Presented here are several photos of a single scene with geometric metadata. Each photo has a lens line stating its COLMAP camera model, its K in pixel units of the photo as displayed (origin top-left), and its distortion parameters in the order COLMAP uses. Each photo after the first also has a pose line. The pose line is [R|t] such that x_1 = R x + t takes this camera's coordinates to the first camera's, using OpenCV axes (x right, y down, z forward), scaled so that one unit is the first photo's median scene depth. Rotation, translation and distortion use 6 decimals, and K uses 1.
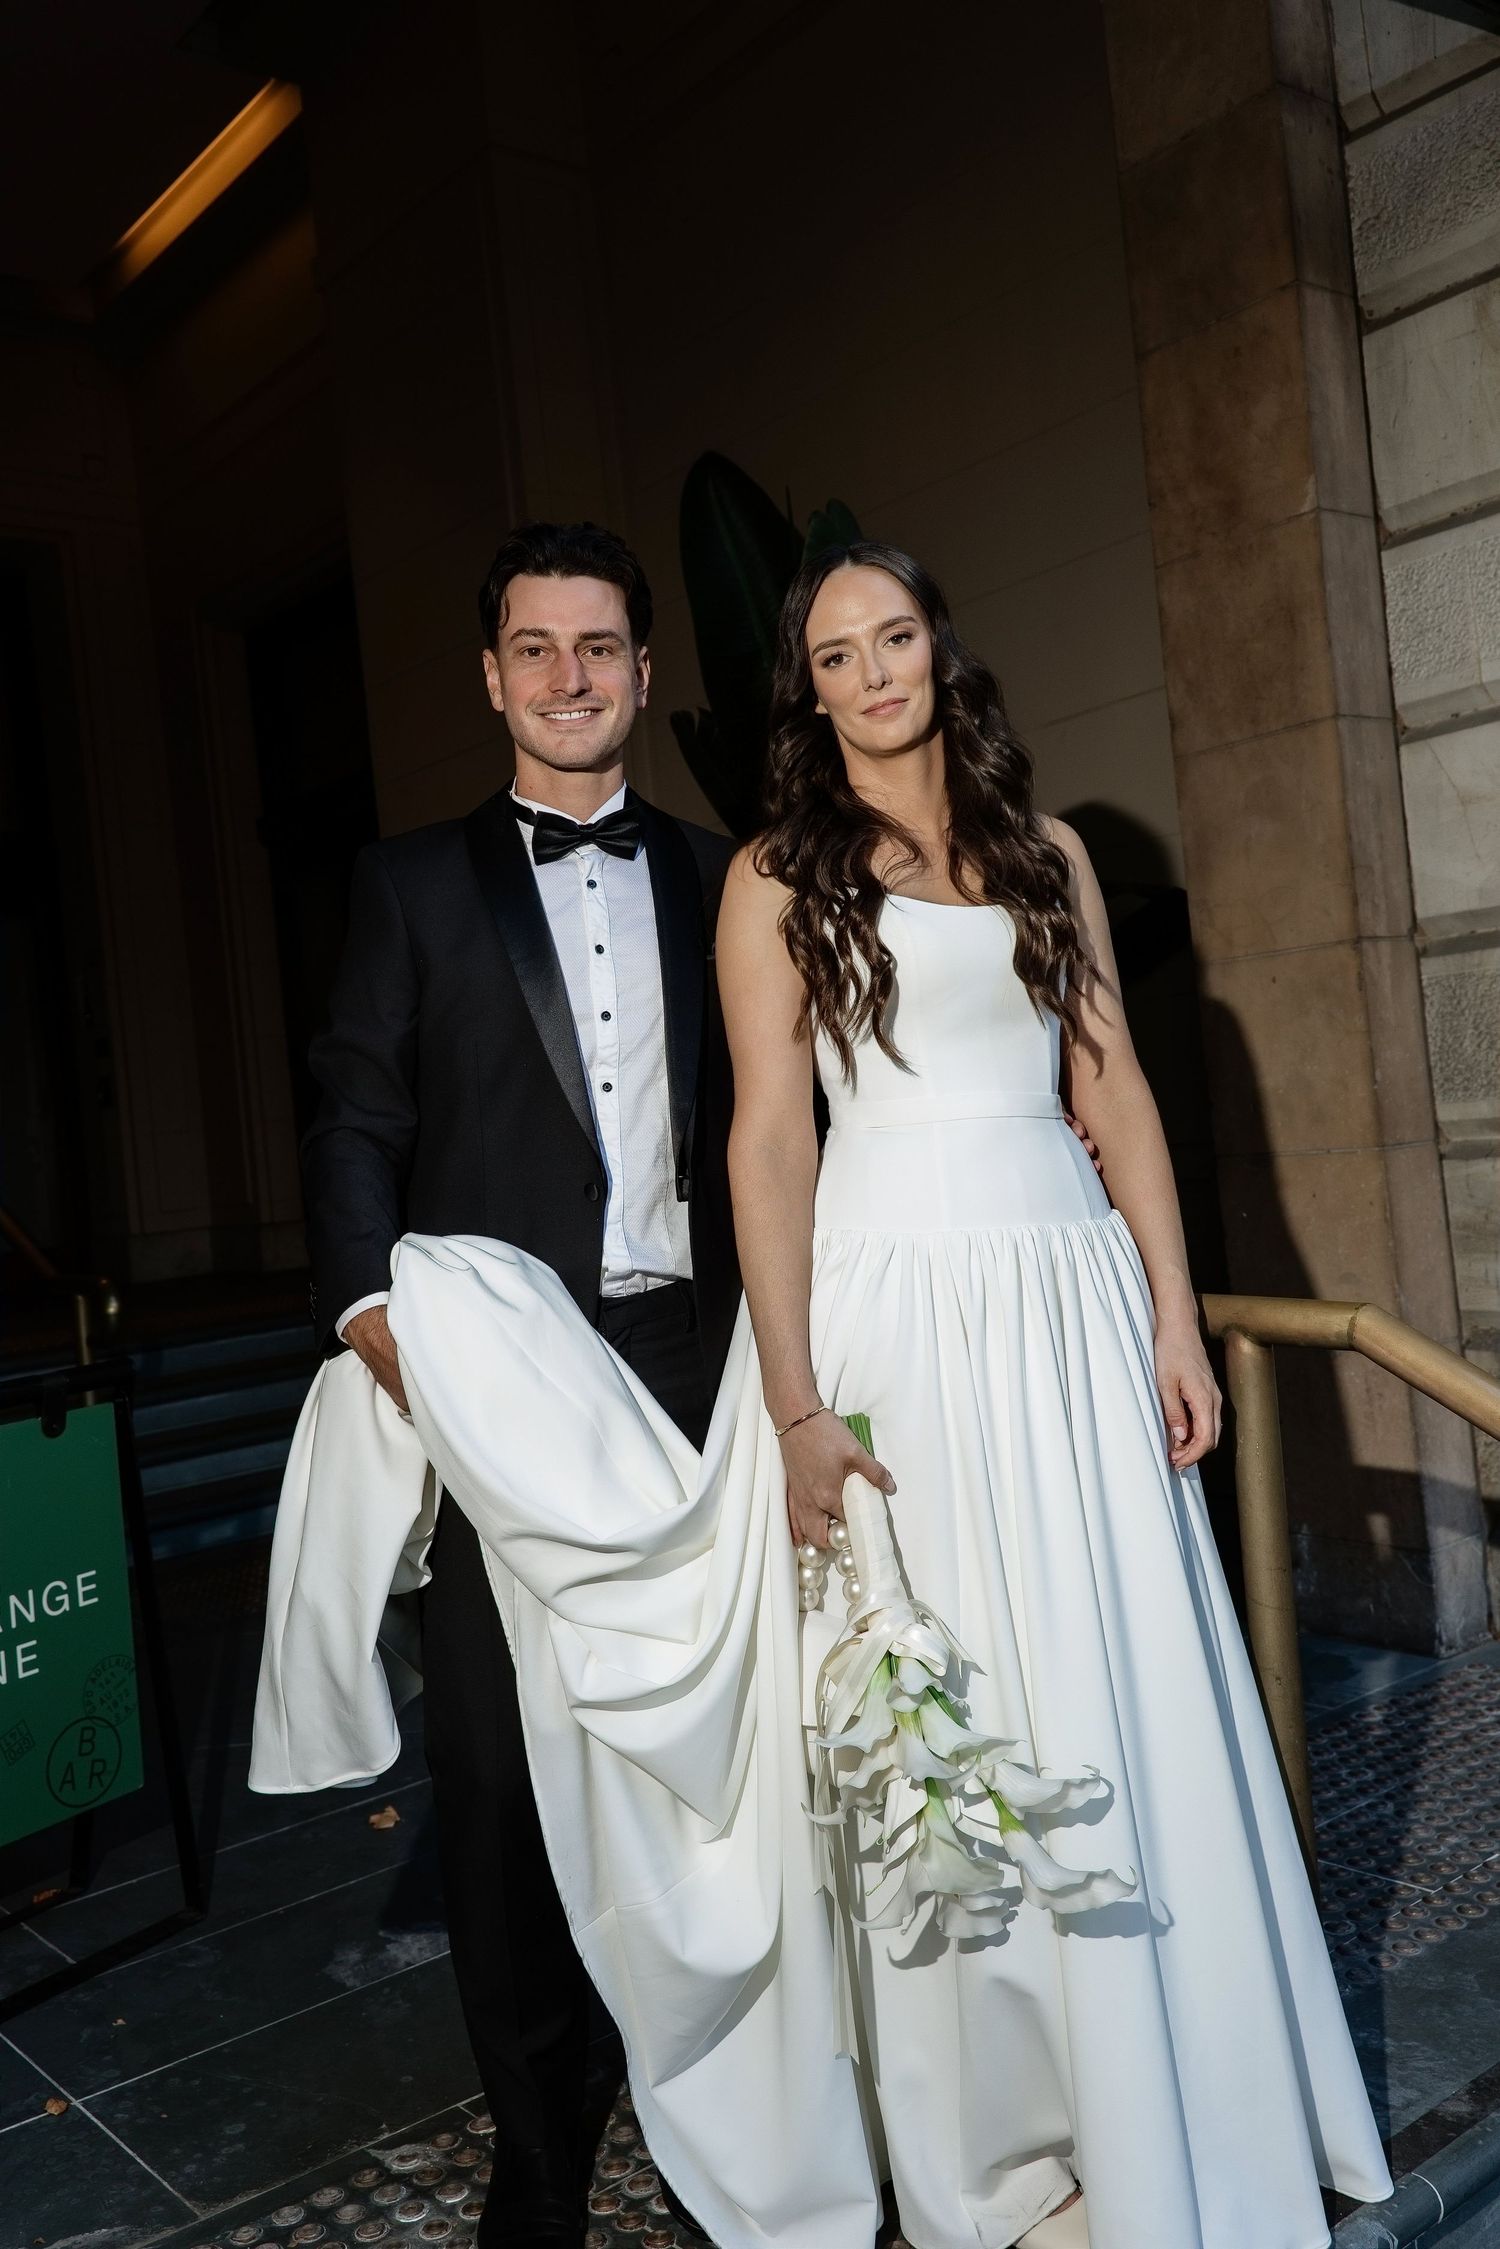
lens RADIAL K [[1900.3, 0, 761.2], [0, 1900.3, 1087.6], [0, 0, 1]] dist [0.134364, -0.164041]
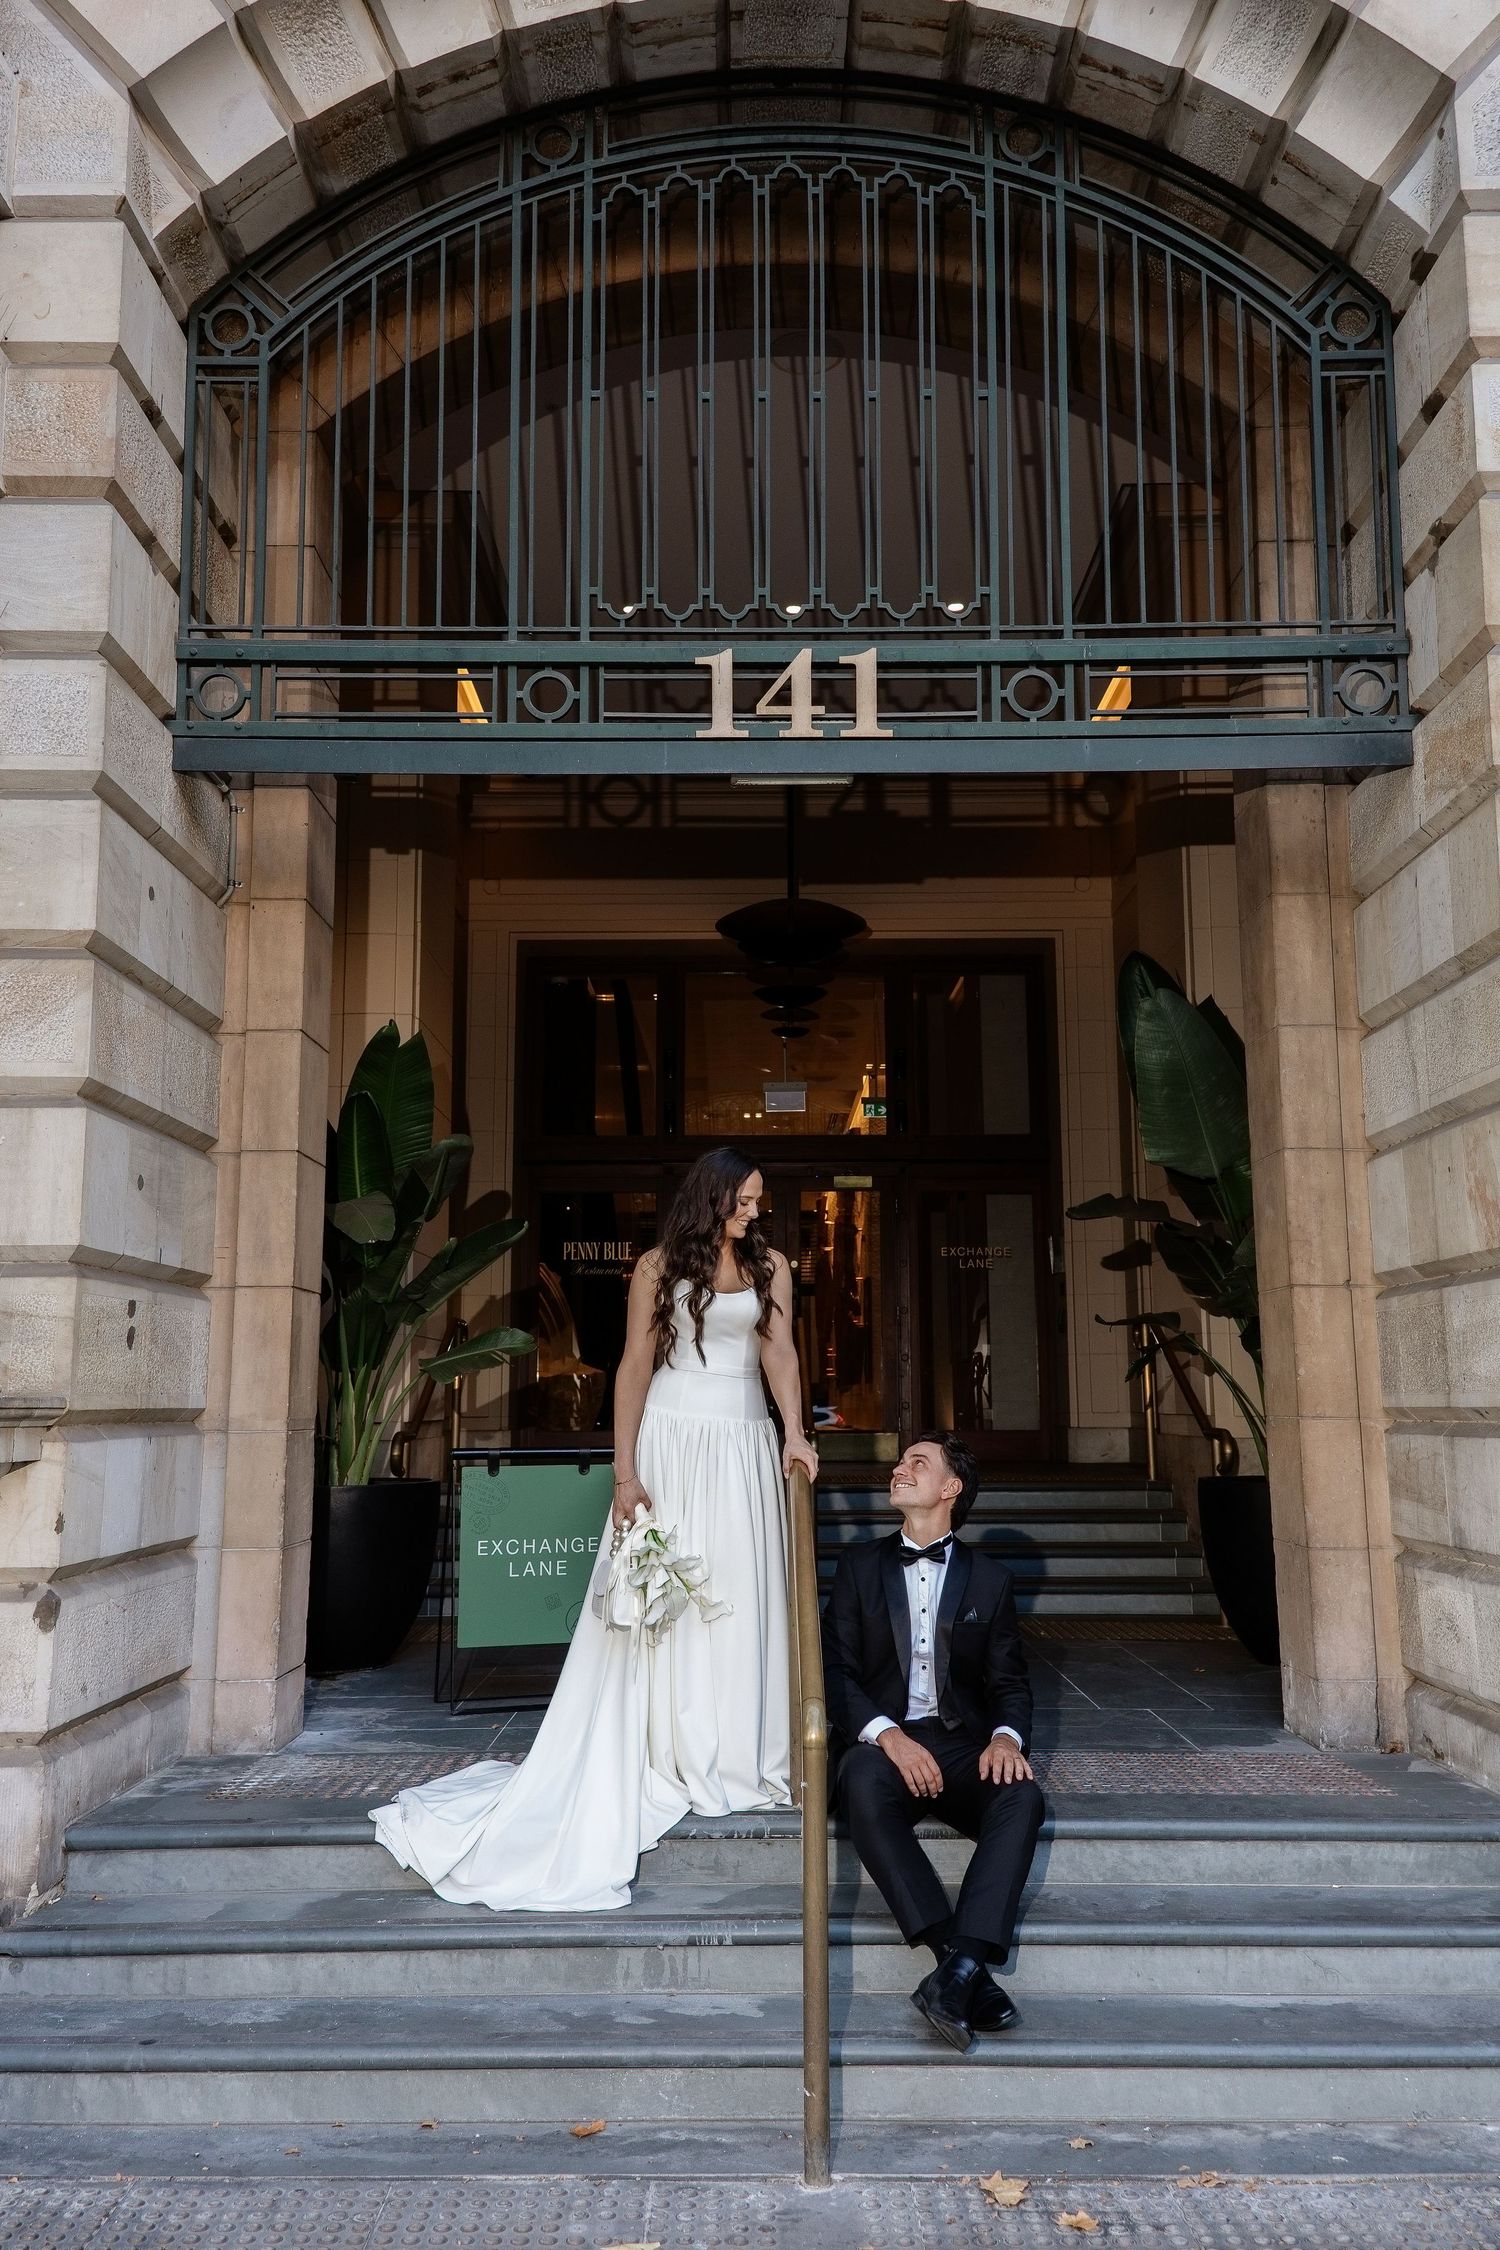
lens RADIAL K [[1901.1, 0, 761.2], [0, 1901.1, 1088.0], [0, 0, 1]] dist [0.134364, -0.164041]
pose [[0.764990, -0.018577, -0.643775, 1.224096], [-0.051971, 0.994544, -0.090456, -0.088492], [0.641942, 0.102655, 0.759850, -0.650026]]
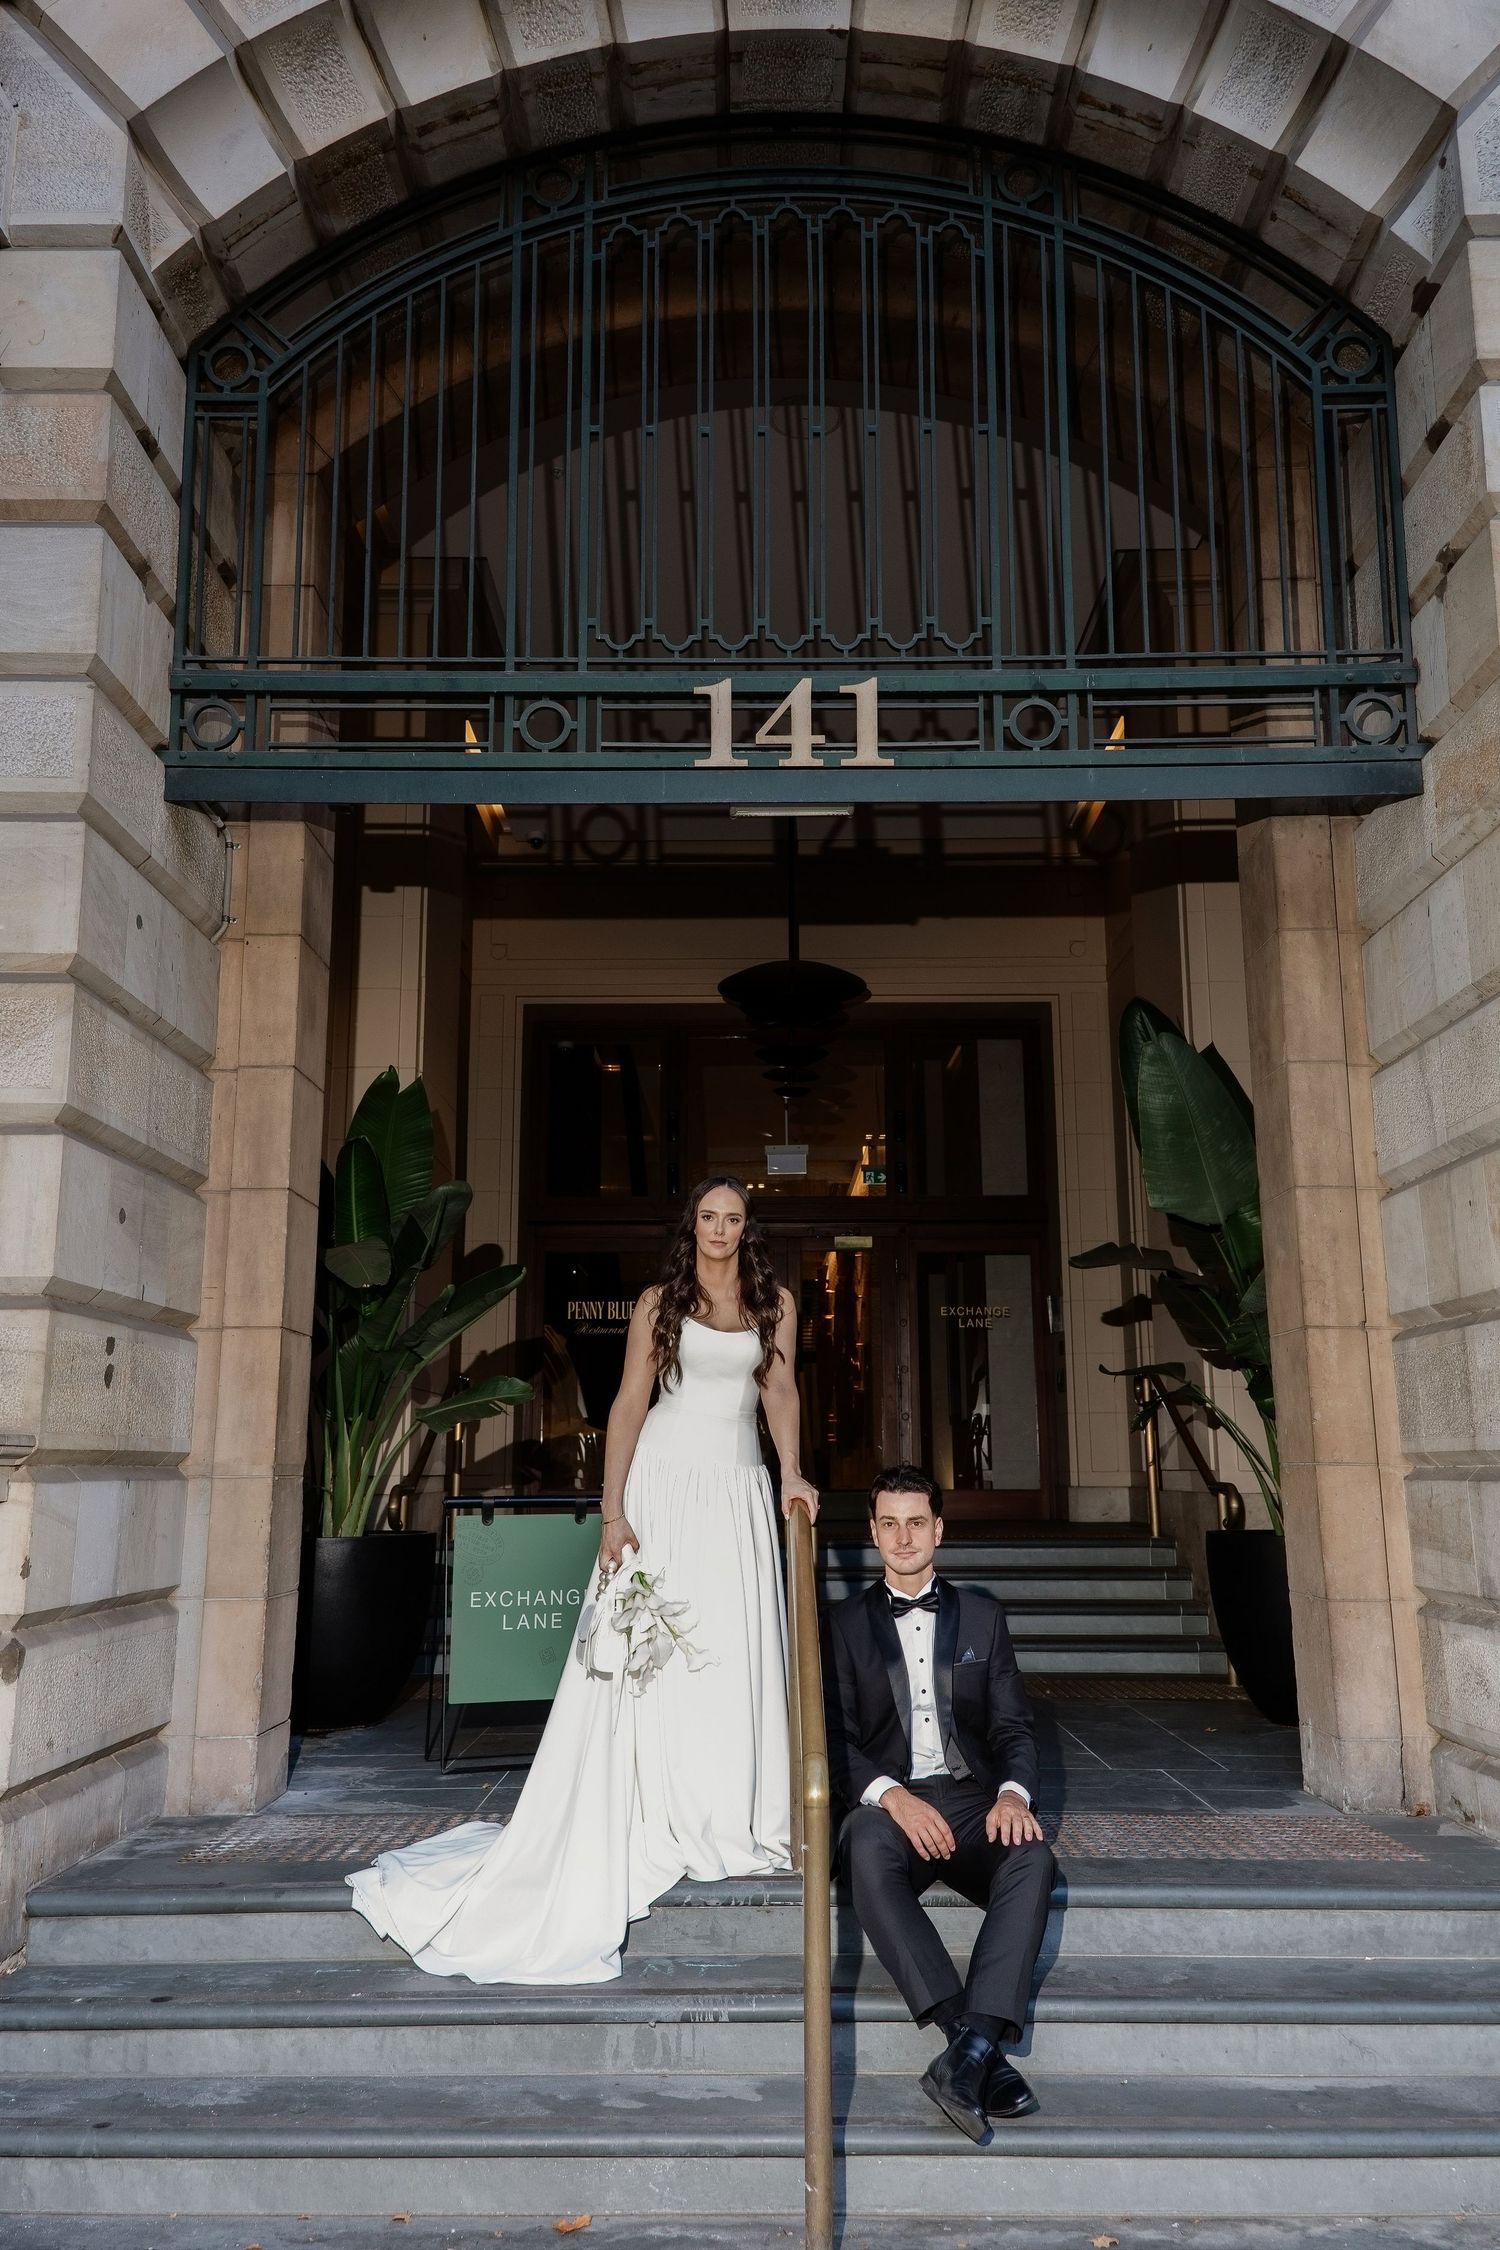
lens RADIAL K [[1819.2, 0, 754.2], [0, 1819.2, 1089.4], [0, 0, 1]] dist [0.129681, -0.149591]
pose [[0.761295, -0.046395, -0.646744, 1.149792], [-0.052363, 0.989780, -0.132639, -0.055894], [0.646288, 0.134843, 0.751085, -0.552812]]
